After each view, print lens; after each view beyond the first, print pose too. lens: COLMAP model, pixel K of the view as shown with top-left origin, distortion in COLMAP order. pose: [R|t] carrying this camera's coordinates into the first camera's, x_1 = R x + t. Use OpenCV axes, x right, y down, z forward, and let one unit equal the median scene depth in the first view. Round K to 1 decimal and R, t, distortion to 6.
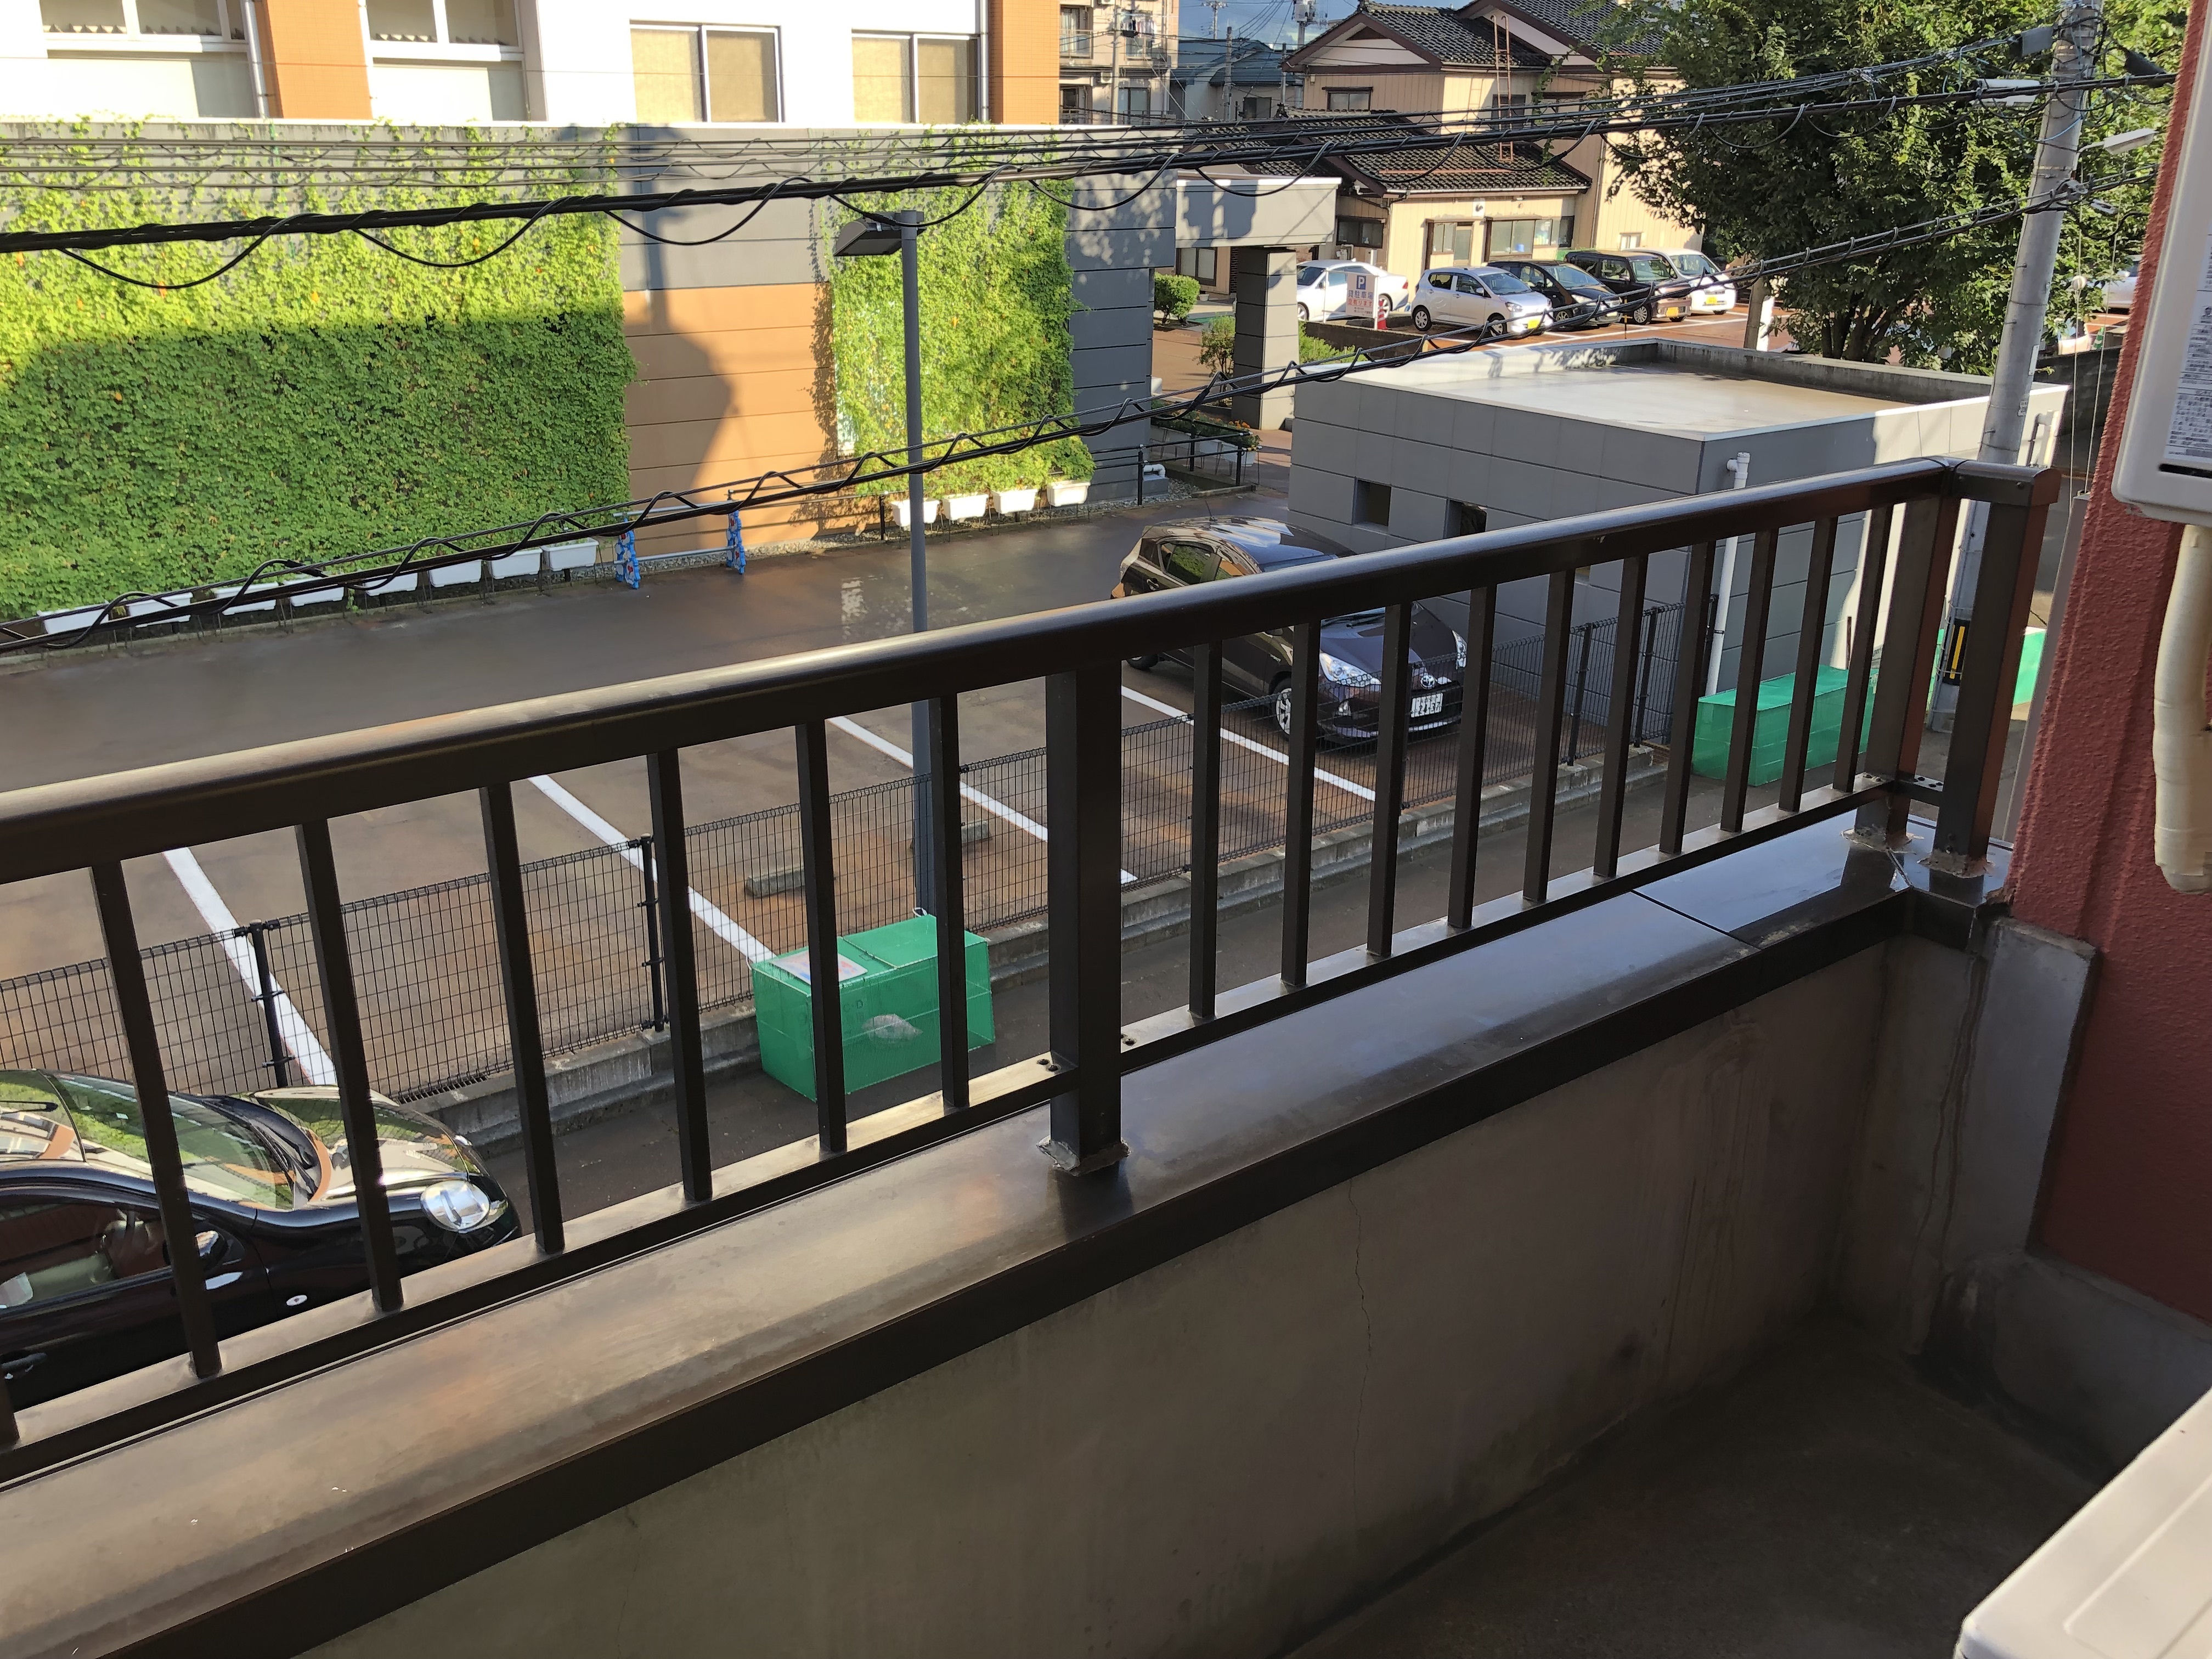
lens RADIAL K [[1784.9, 0, 1102.8], [0, 1784.9, 822.7], [0, 0, 1]] dist [0.048541, -0.228725]
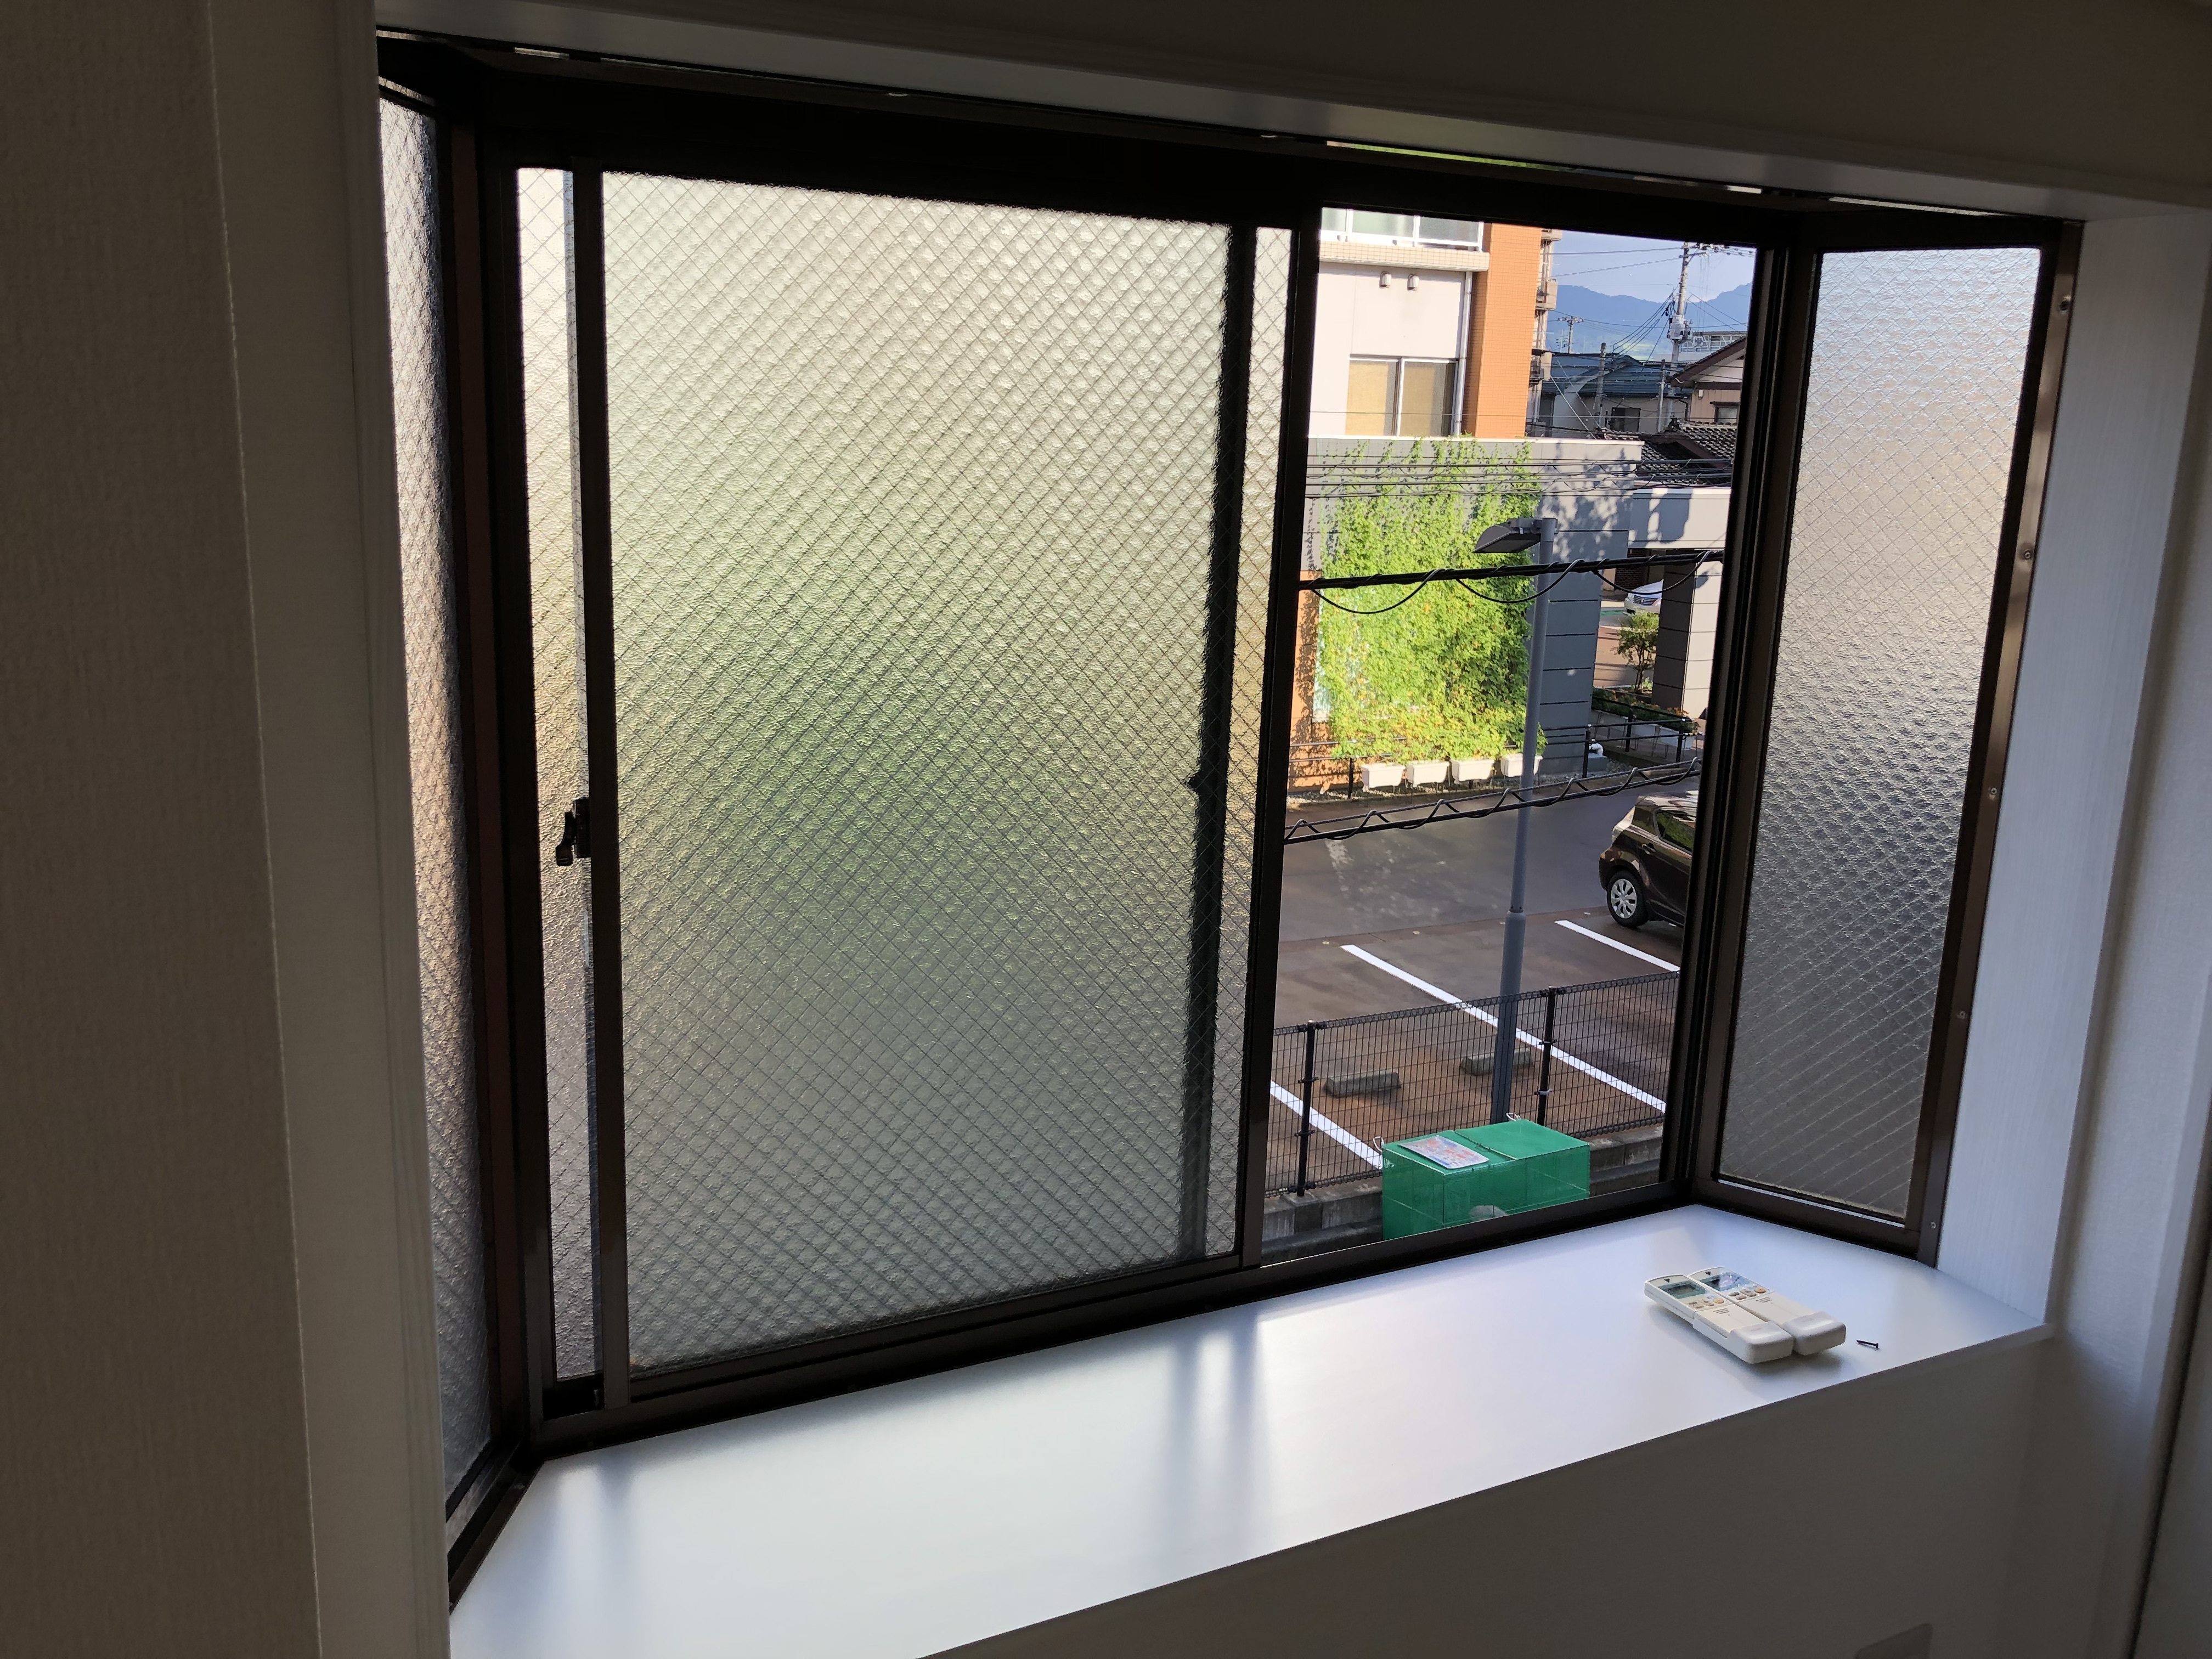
lens RADIAL K [[1823.3, 0, 1094.0], [0, 1823.3, 822.4], [0, 0, 1]] dist [0.037935, -0.039434]
pose [[0.988301, 0.055451, -0.142080, -0.115768], [-0.076540, 0.986088, -0.147553, 0.031912], [0.131922, 0.156701, 0.978796, -0.107557]]
